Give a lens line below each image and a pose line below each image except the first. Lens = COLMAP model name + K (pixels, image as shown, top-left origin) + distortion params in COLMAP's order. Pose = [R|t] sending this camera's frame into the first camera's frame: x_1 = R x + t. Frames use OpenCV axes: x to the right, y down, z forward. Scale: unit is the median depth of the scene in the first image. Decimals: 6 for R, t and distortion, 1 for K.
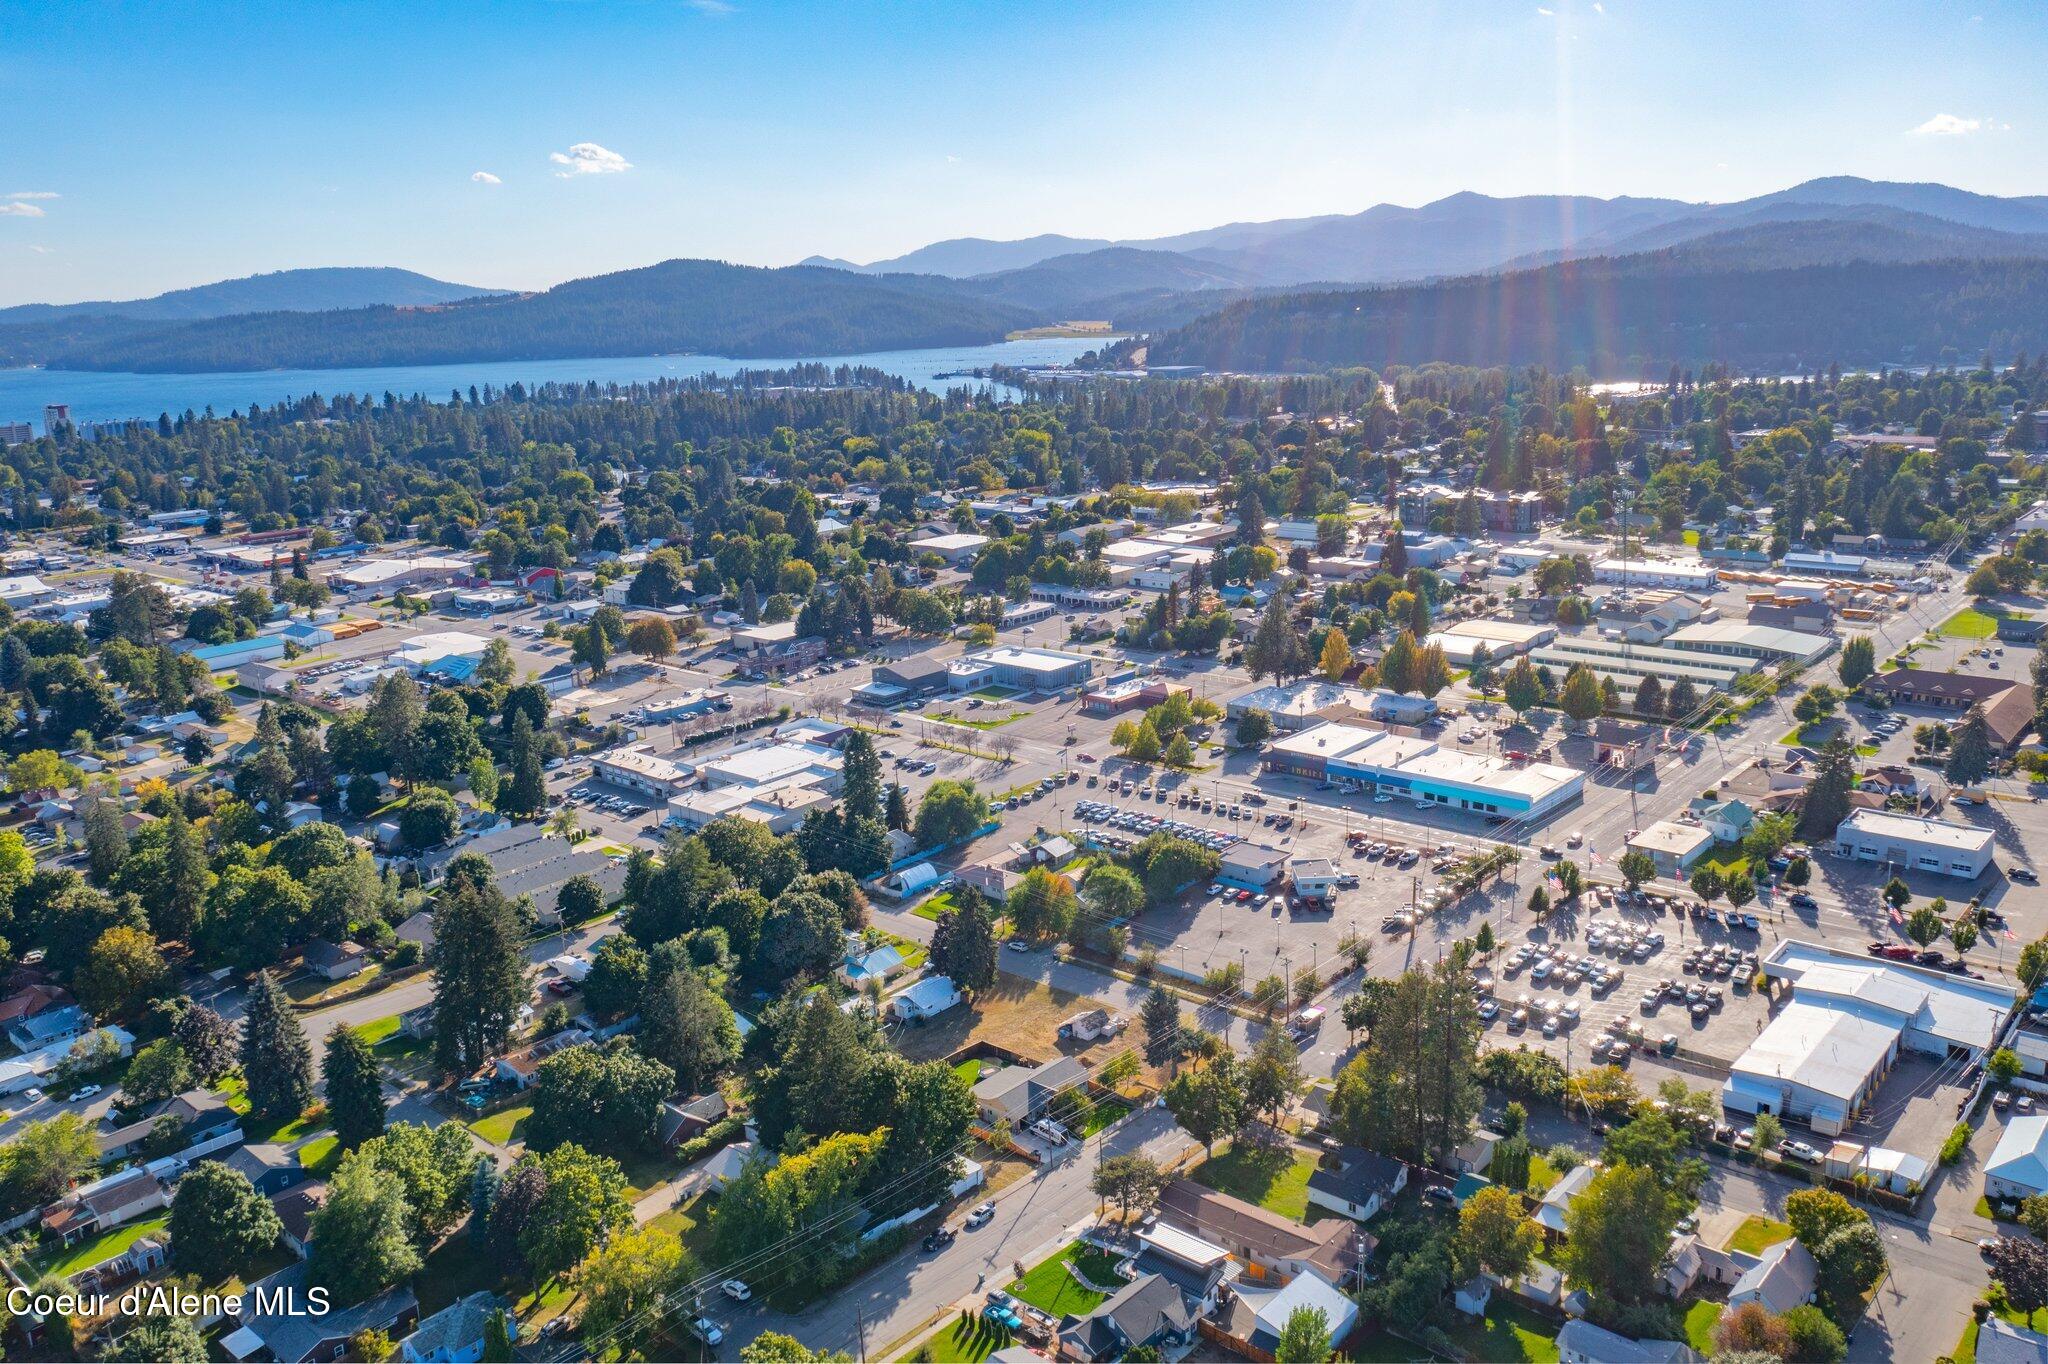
lens RADIAL K [[1628.7, 0, 1055.0], [0, 1628.7, 678.9], [0, 0, 1]] dist [-0.007397, 0.002221]
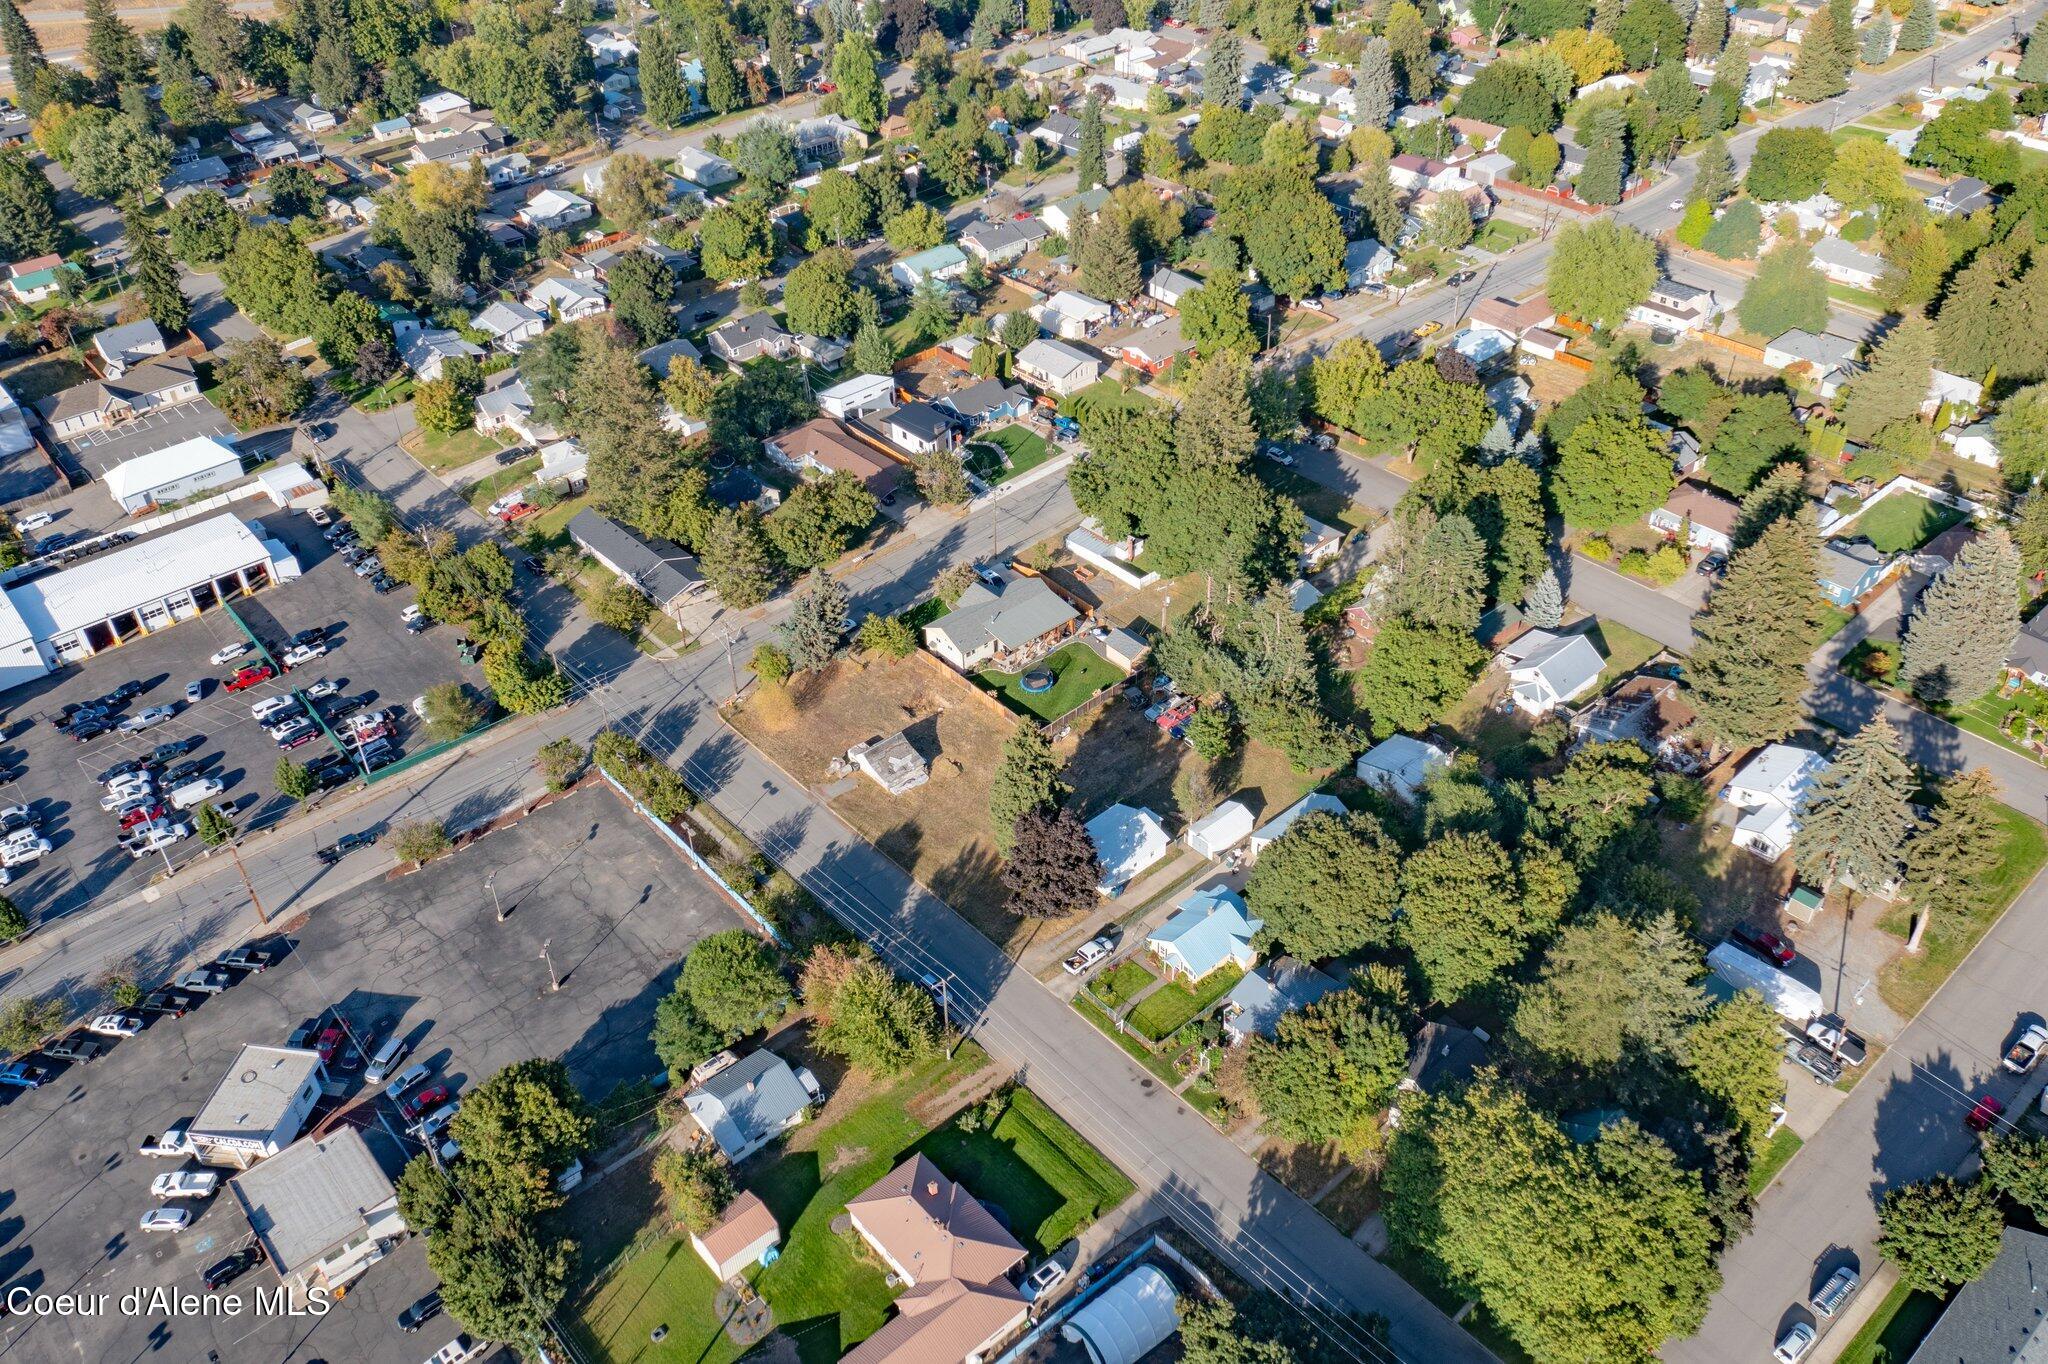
lens RADIAL K [[1615.4, 0, 1024.0], [0, 1615.4, 682.0], [0, 0, 1]] dist [-0.010090, 0.003614]
pose [[-0.987014, -0.034414, 0.156907, -0.094740], [0.098027, 0.644785, 0.758052, -0.218221], [-0.127259, 0.763589, -0.633038, 0.908772]]
